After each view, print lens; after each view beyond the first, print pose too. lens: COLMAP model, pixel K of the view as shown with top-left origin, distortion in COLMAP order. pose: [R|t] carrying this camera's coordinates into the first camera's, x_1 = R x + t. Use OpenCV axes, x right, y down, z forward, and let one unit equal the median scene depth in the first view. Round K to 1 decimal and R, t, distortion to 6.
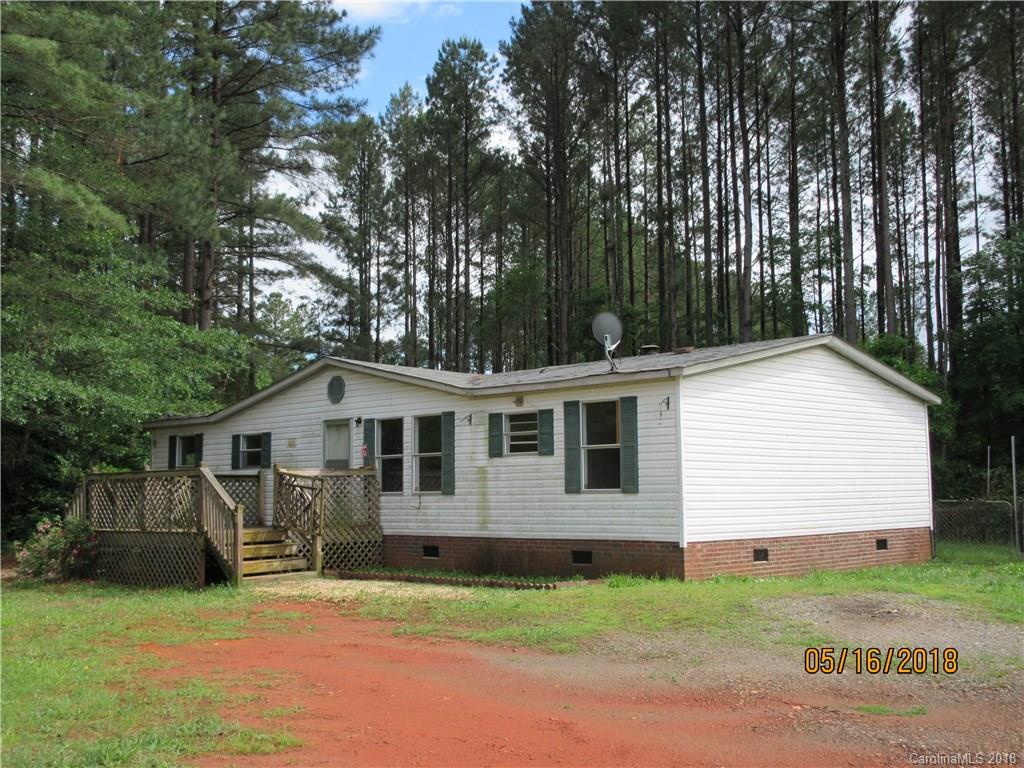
lens RADIAL K [[1163.4, 0, 511.3], [0, 1163.4, 384.9], [0, 0, 1]] dist [0.023263, 0.000000]
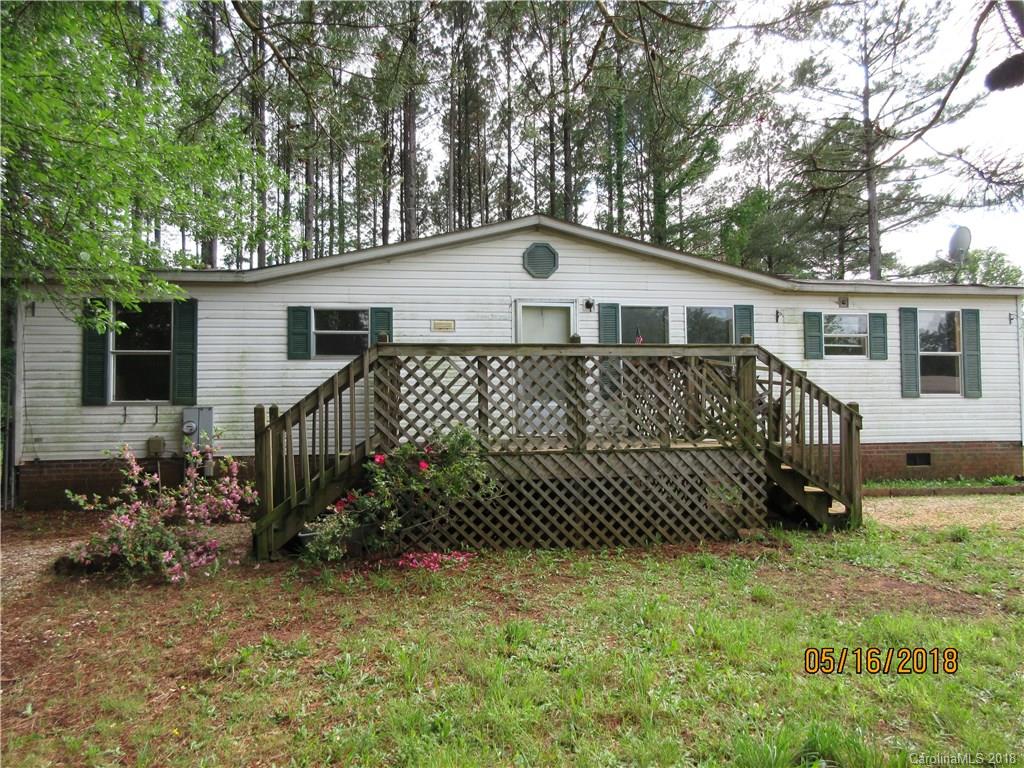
lens RADIAL K [[889.9, 0, 510.1], [0, 889.9, 383.8], [0, 0, 1]] dist [0.002748, 0.018392]
pose [[0.560581, 0.021081, 0.827831, -0.783655], [-0.076833, 0.996688, 0.026648, 0.085812], [-0.824527, -0.078543, 0.560344, 0.839590]]
